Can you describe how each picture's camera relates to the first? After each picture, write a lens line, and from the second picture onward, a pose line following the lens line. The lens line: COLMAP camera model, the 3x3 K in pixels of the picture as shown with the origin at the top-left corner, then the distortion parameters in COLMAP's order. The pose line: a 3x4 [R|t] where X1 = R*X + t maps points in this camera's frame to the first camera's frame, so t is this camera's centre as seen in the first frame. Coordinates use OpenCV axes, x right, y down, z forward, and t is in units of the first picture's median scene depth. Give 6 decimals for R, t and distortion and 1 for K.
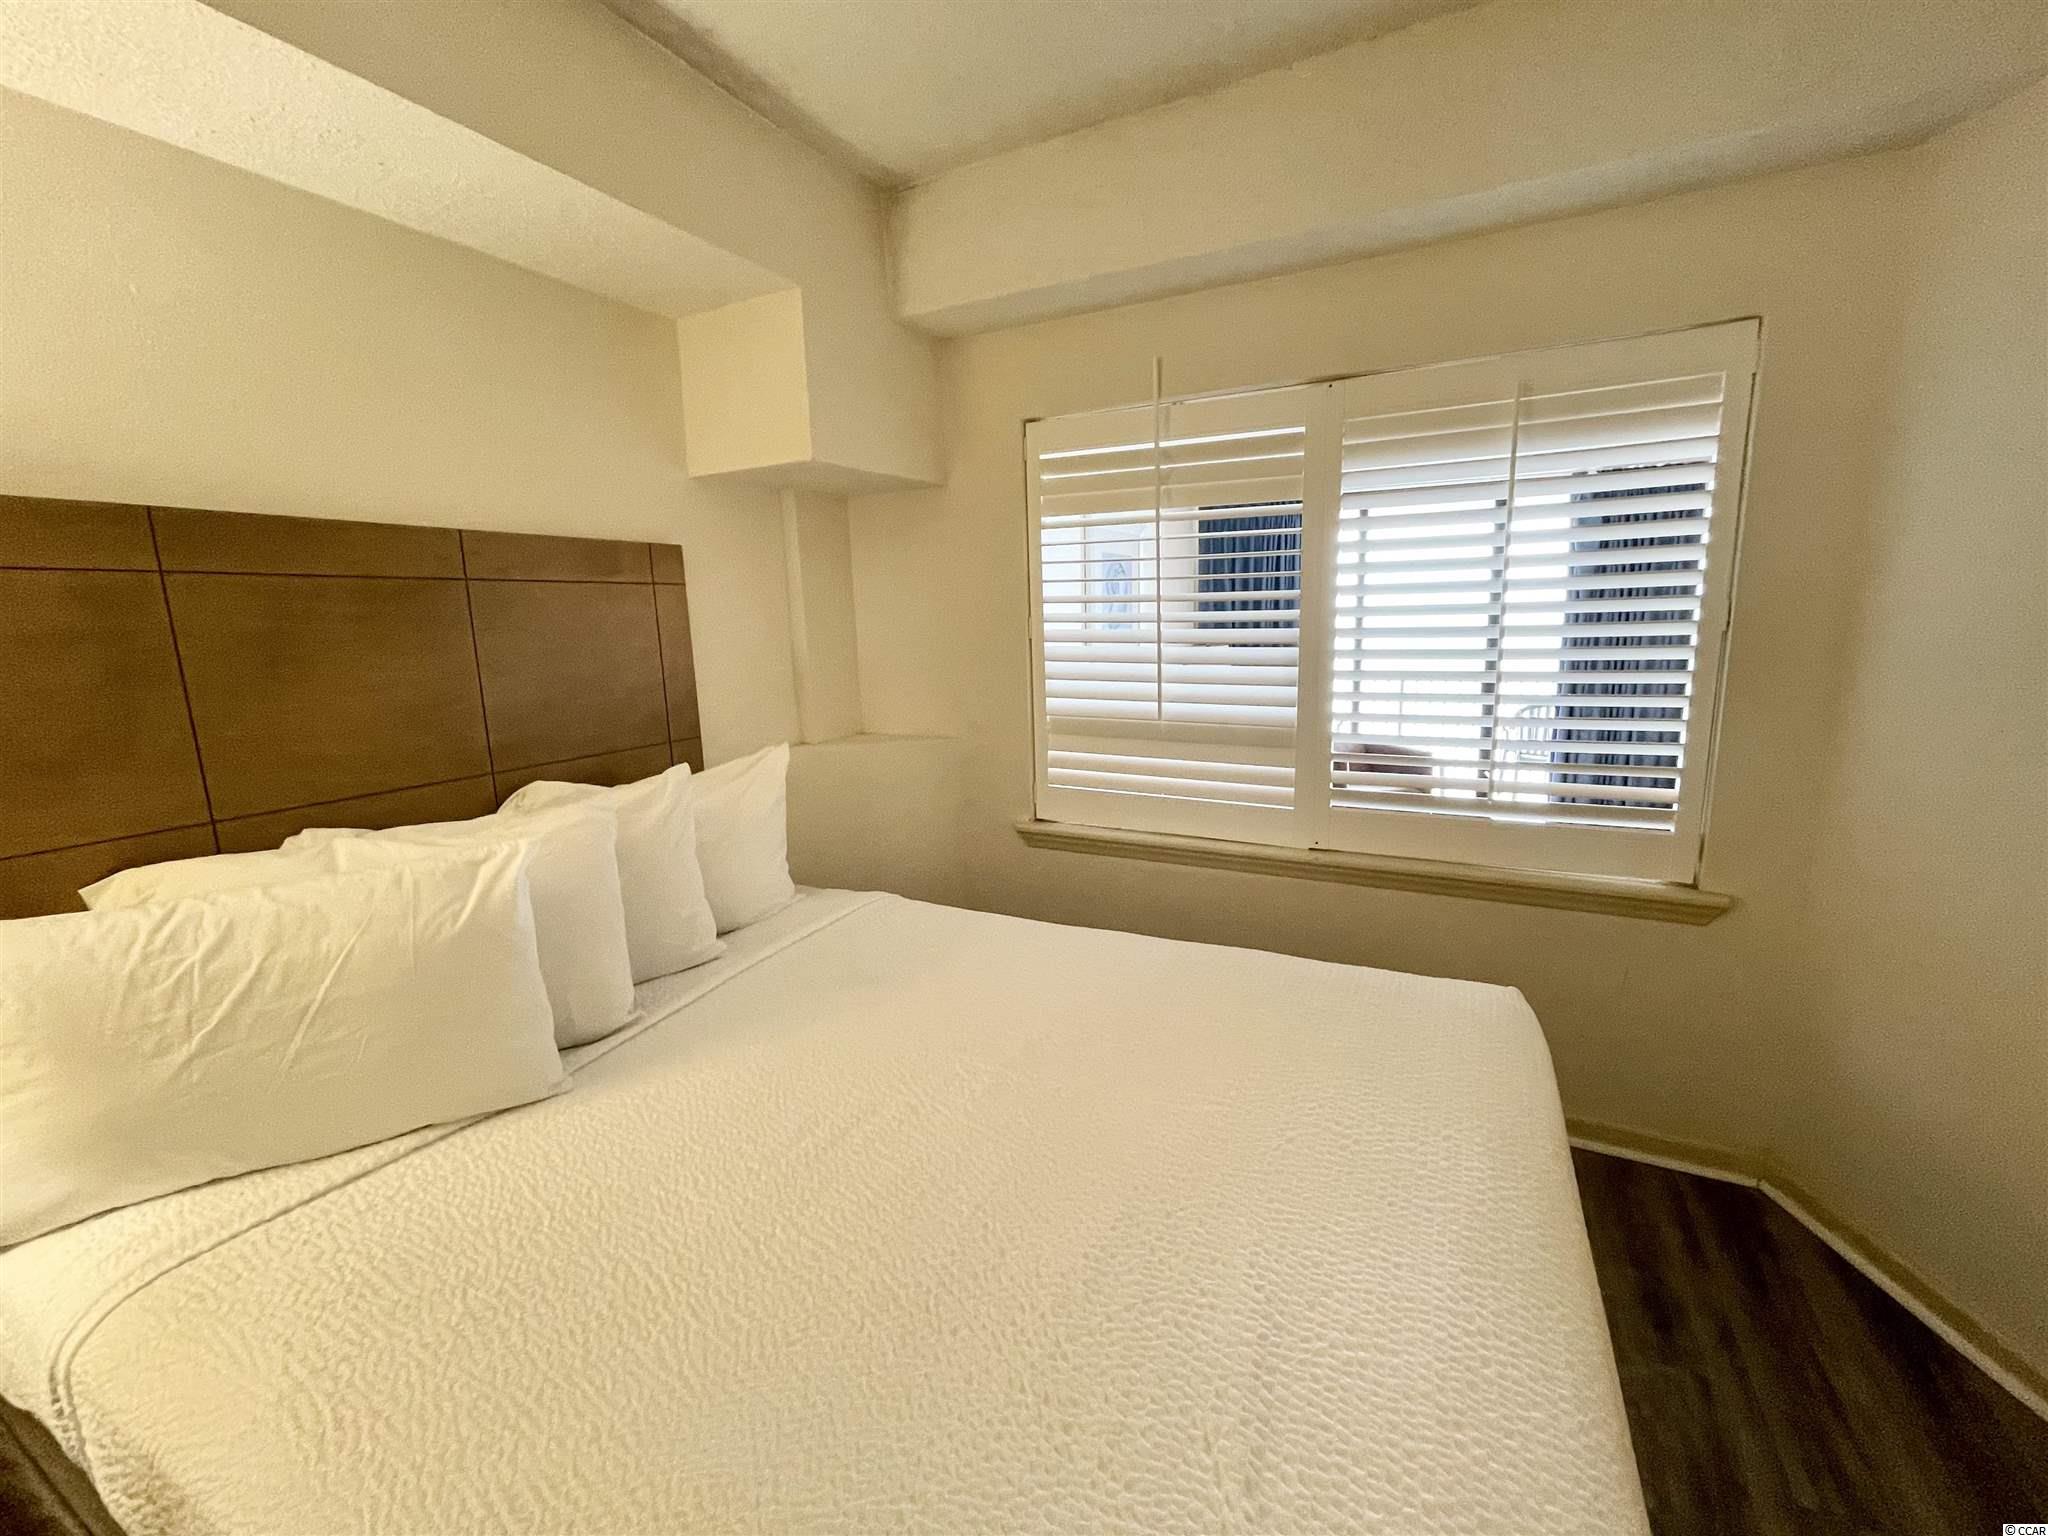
lens RADIAL K [[826.8, 0, 1024.0], [0, 826.8, 768.0], [0, 0, 1]] dist [-0.003033, -0.000459]
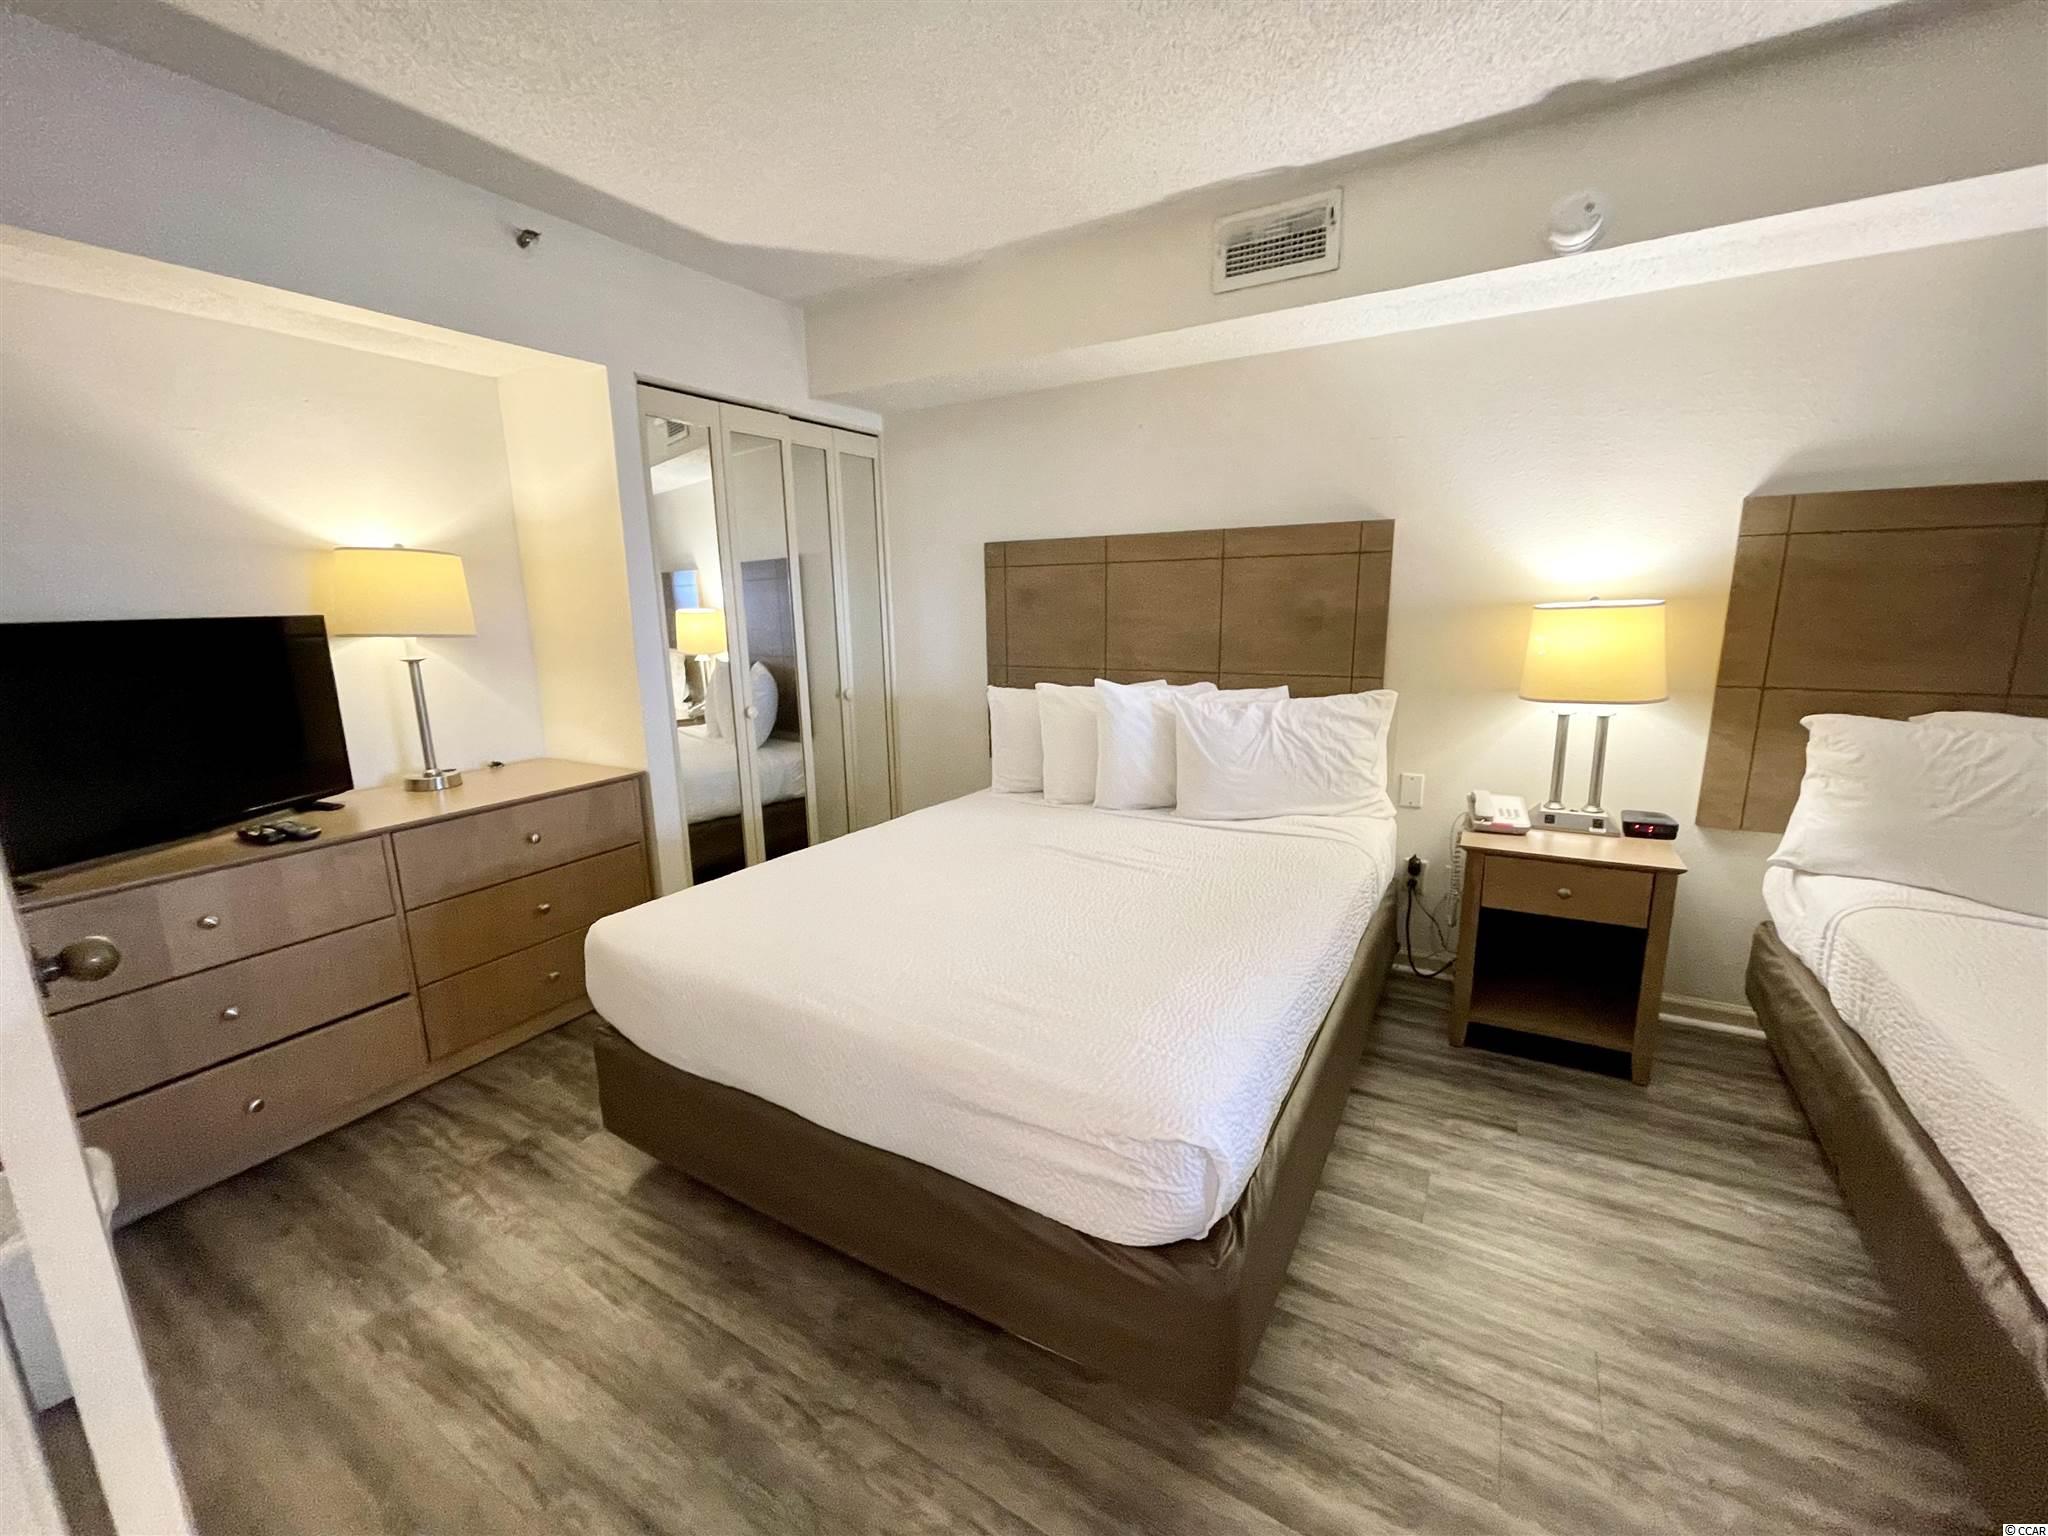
lens RADIAL K [[827.8, 0, 1022.6], [0, 827.8, 766.4], [0, 0, 1]] dist [-0.004102, -0.000434]
pose [[-0.058677, 0.226852, -0.972160, 0.361683], [-0.160296, 0.959060, 0.233470, 0.078885], [0.985323, 0.169533, -0.019911, -0.428574]]
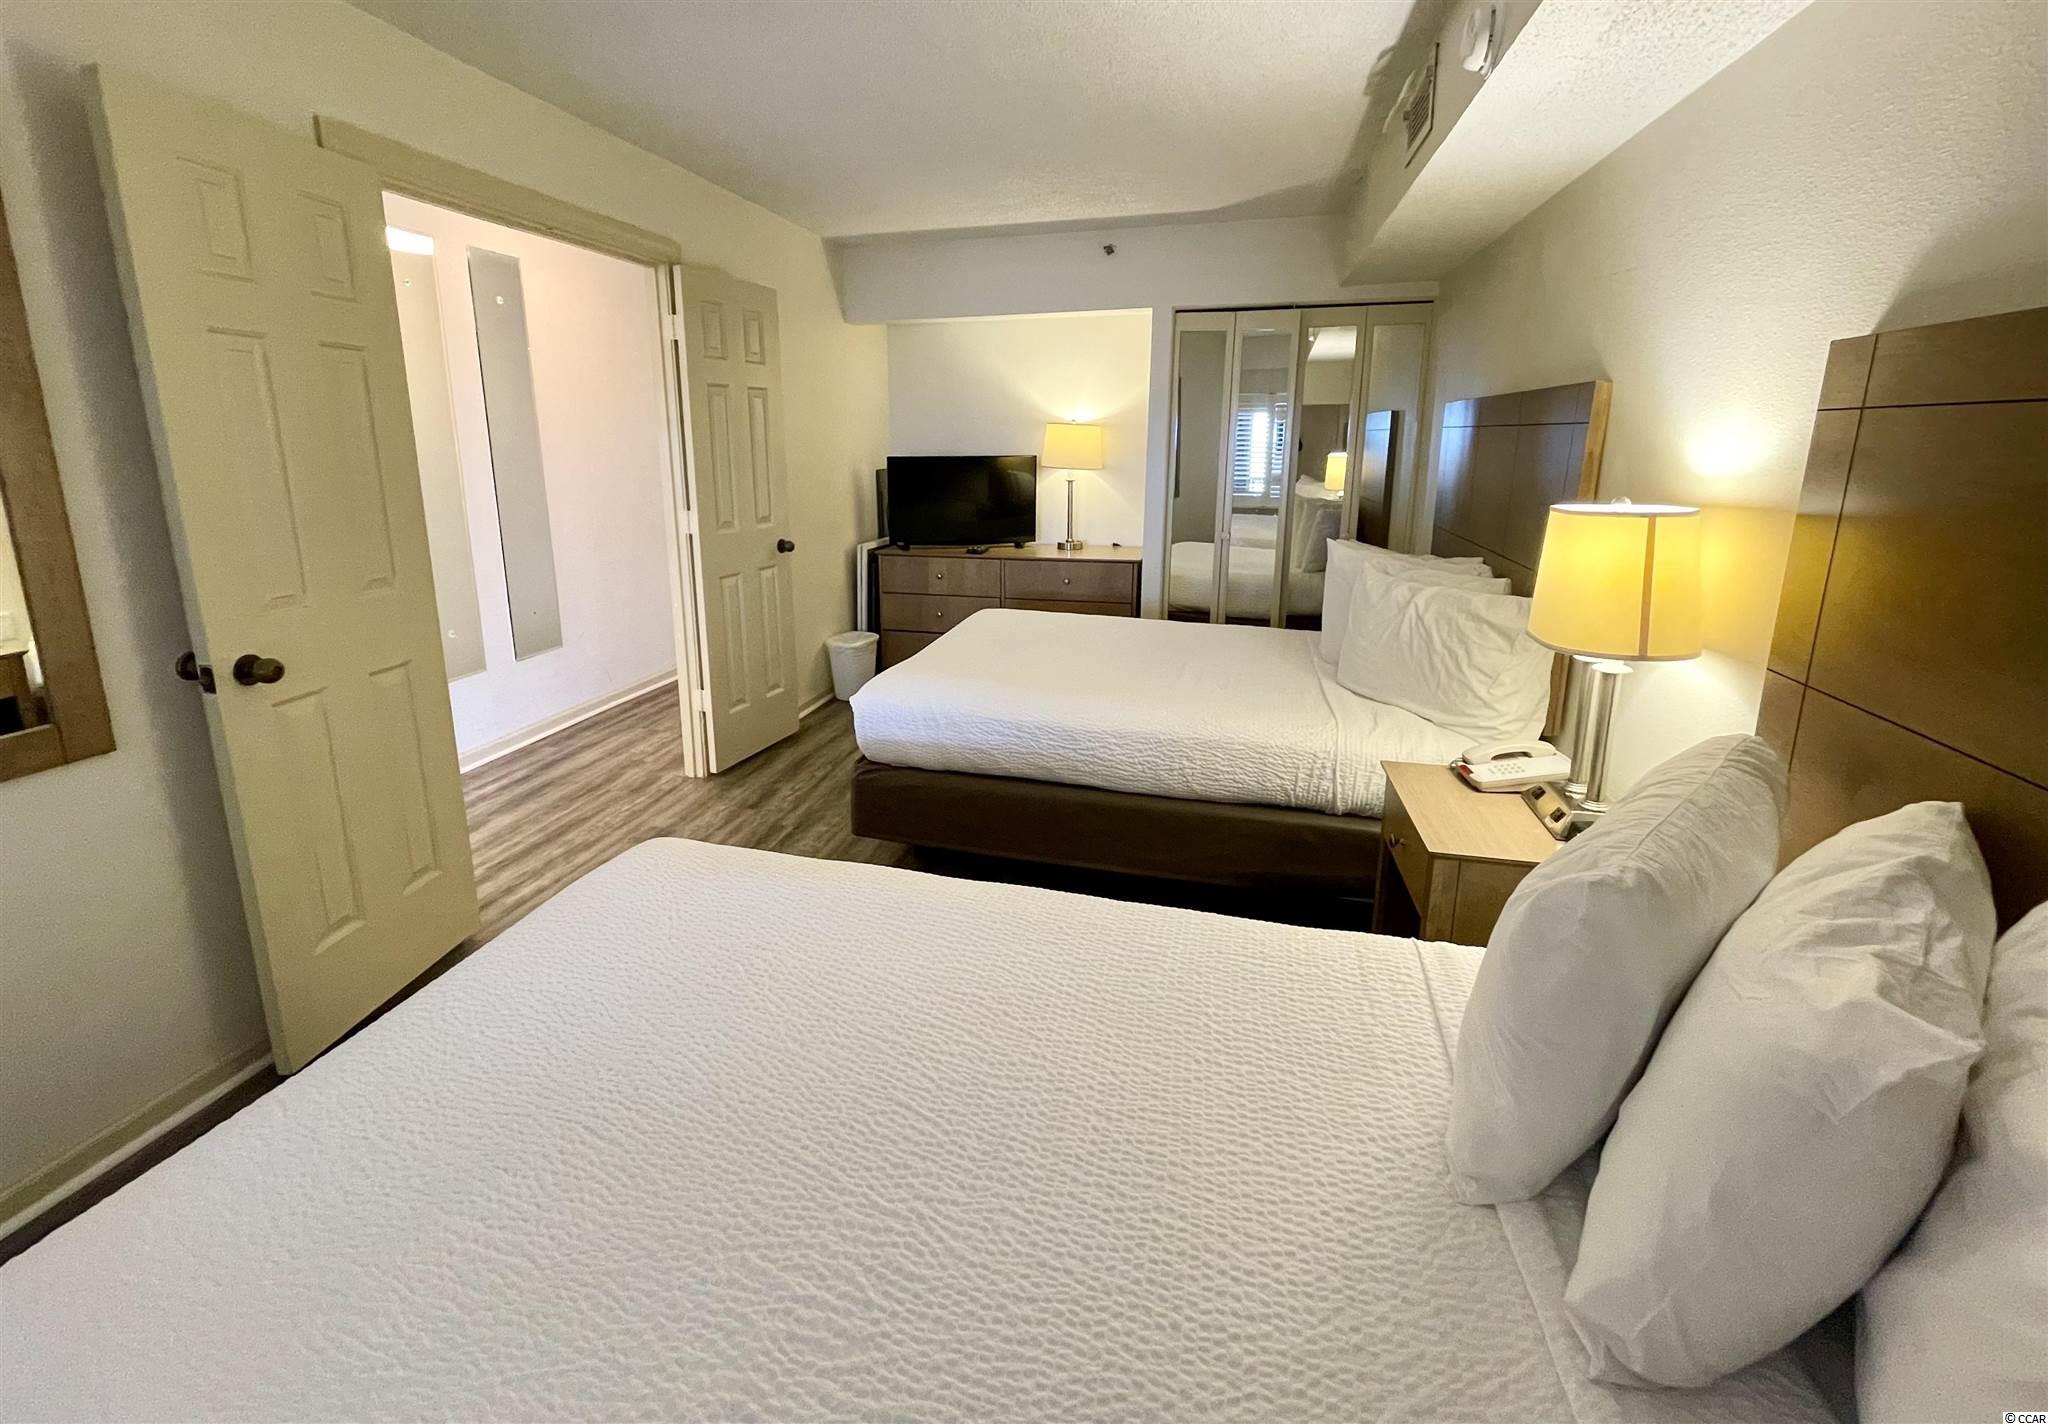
lens RADIAL K [[845.2, 0, 1021.2], [0, 845.2, 649.3], [0, 0, 1]] dist [0.000054, 0.000009]
pose [[-0.970168, 0.082833, -0.227844, -0.043567], [-0.019062, 0.910846, 0.412306, -0.169681], [0.241683, 0.404349, -0.882095, 0.785834]]
